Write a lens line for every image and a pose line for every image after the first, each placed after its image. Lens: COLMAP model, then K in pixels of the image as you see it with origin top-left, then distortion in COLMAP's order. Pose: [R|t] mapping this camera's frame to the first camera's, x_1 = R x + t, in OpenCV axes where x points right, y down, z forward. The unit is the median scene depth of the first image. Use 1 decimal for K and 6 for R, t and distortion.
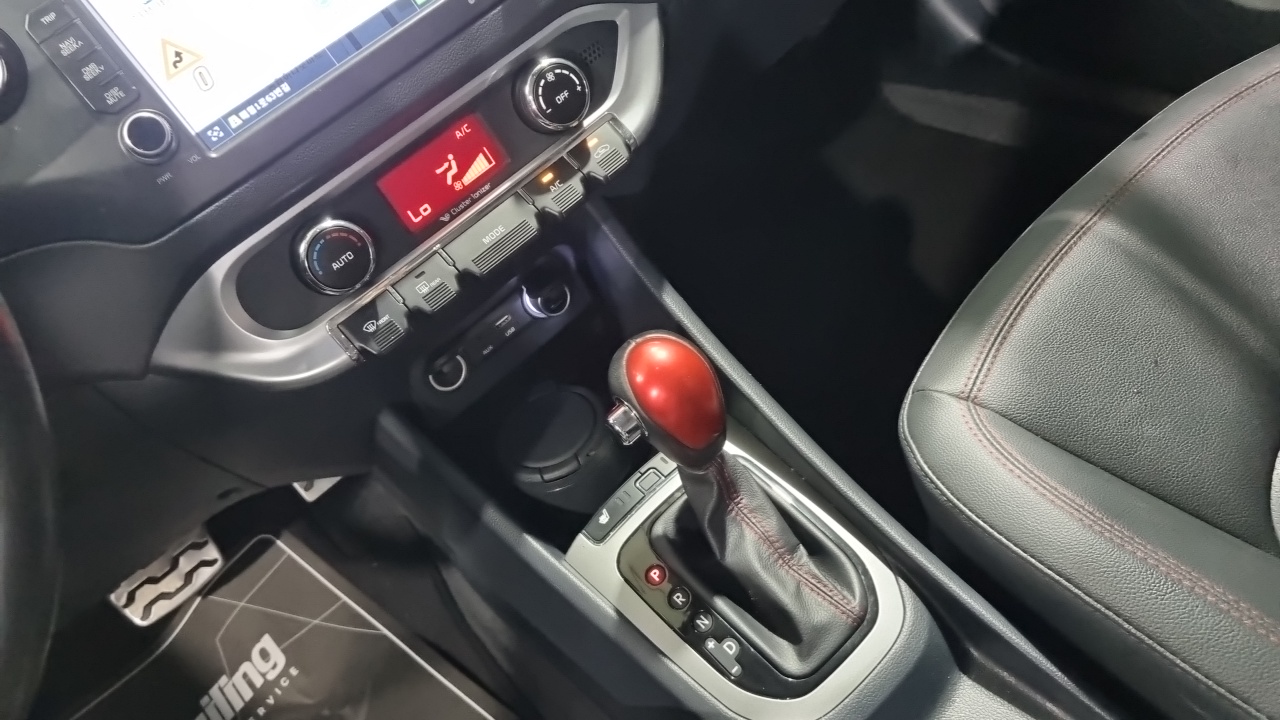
lens RADIAL K [[988.1, 0, 642.1], [0, 988.1, 364.6], [0, 0, 1]] dist [0.016026, -0.008777]
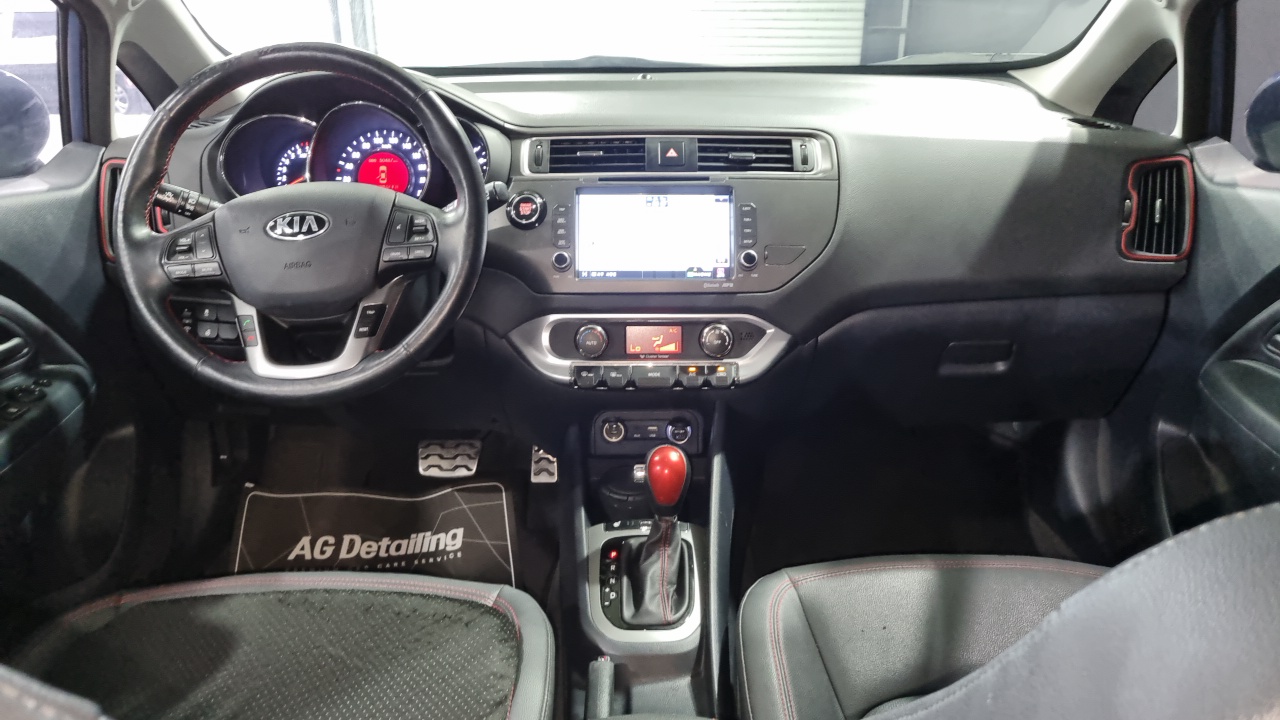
lens RADIAL K [[988.1, 0, 643.6], [0, 988.1, 359.5], [0, 0, 1]] dist [0.016026, -0.008777]
pose [[0.735179, 0.535265, -0.415937, 0.657709], [-0.627949, 0.768876, -0.120458, 0.108955], [0.255327, 0.349745, 0.901380, -0.891786]]
